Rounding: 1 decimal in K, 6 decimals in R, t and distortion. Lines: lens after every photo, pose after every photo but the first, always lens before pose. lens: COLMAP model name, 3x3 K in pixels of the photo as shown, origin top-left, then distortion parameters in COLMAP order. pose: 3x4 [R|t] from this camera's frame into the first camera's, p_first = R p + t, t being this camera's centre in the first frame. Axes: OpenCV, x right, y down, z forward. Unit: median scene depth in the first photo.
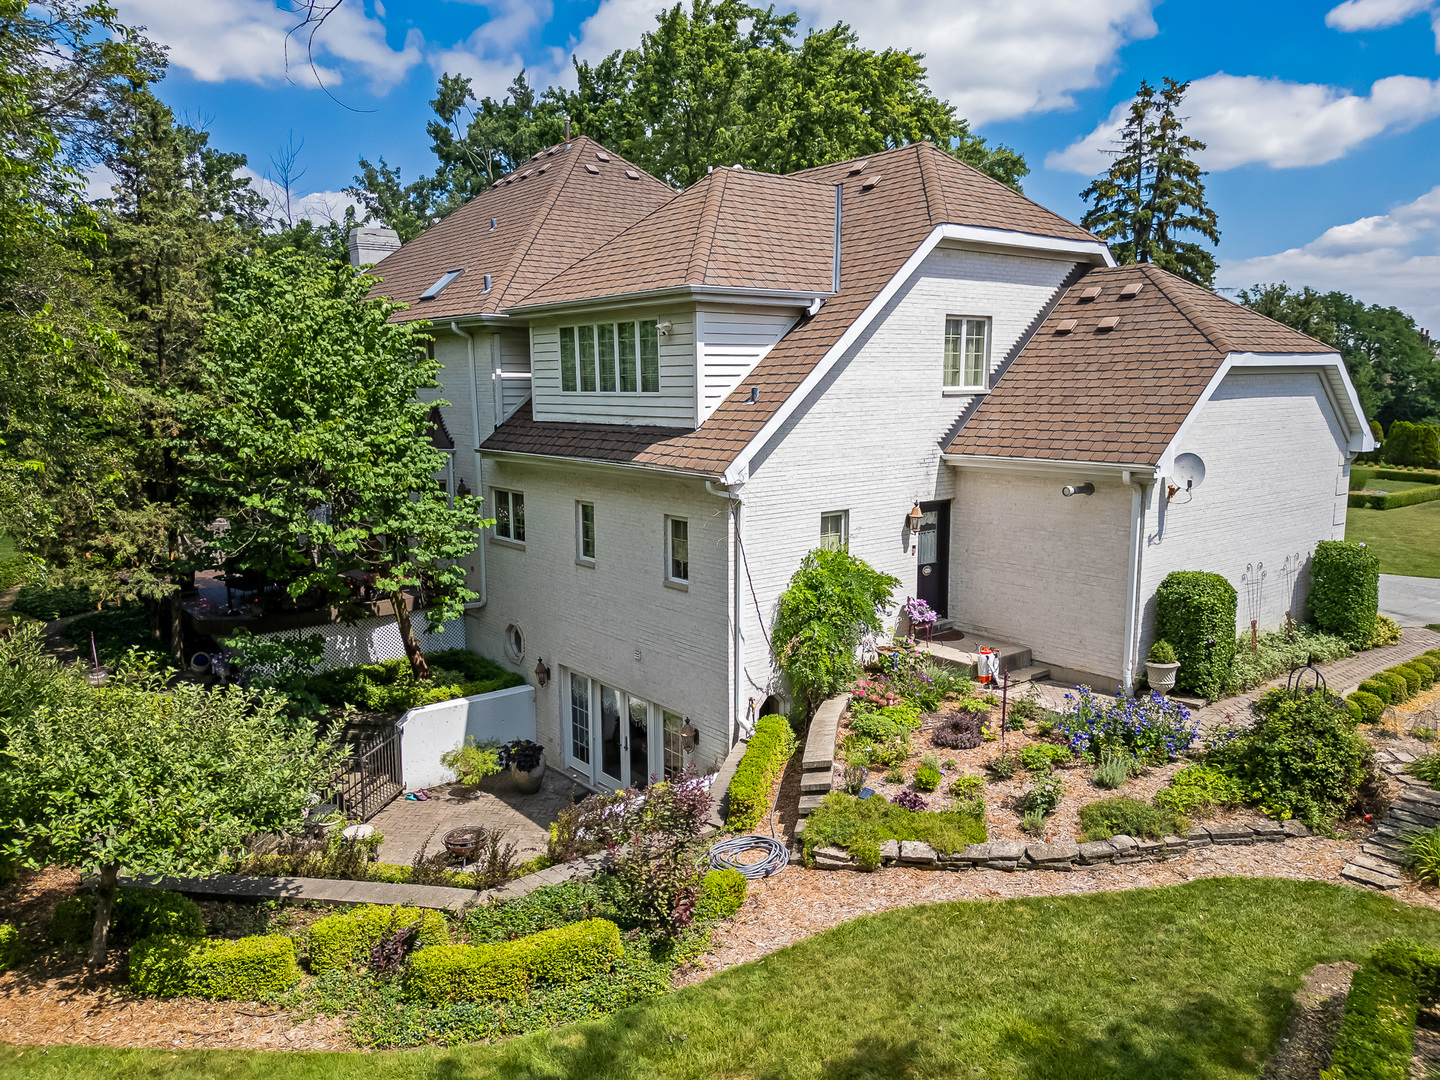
lens RADIAL K [[1025.0, 0, 721.0], [0, 1025.0, 540.2], [0, 0, 1]] dist [0.037334, -0.008109]
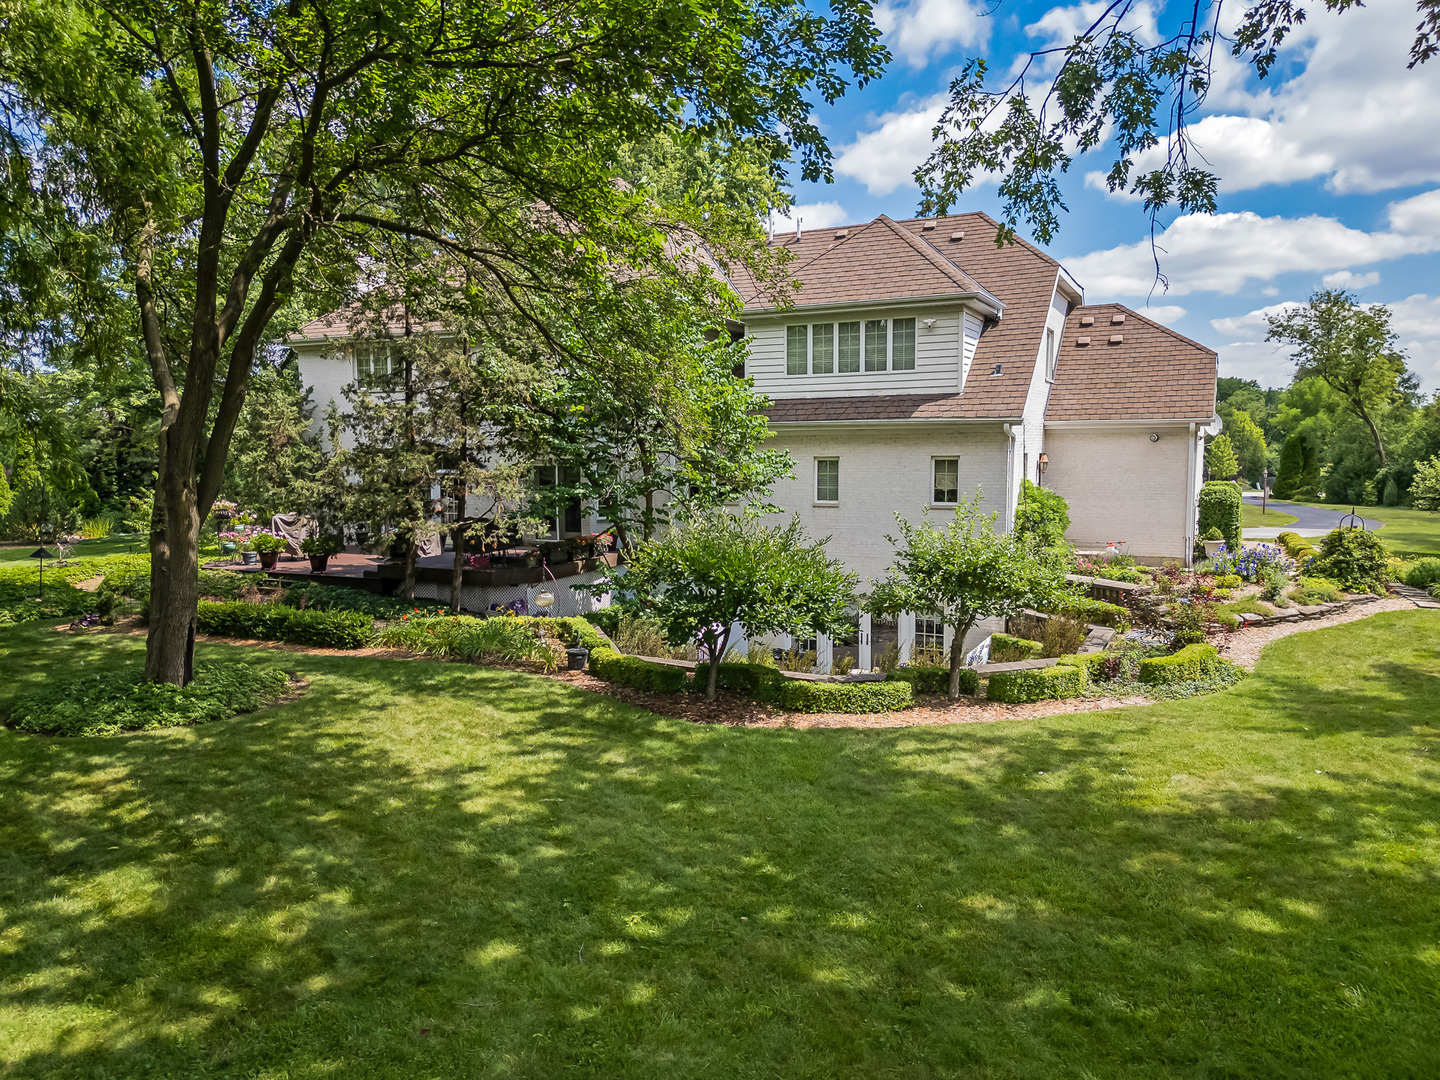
lens RADIAL K [[1025.0, 0, 717.3], [0, 1025.0, 542.2], [0, 0, 1]] dist [0.037334, -0.008109]
pose [[0.902412, -0.040553, 0.428961, -0.901586], [0.066415, 0.996755, -0.045485, 0.132427], [-0.425725, 0.069536, 0.902177, -0.120518]]
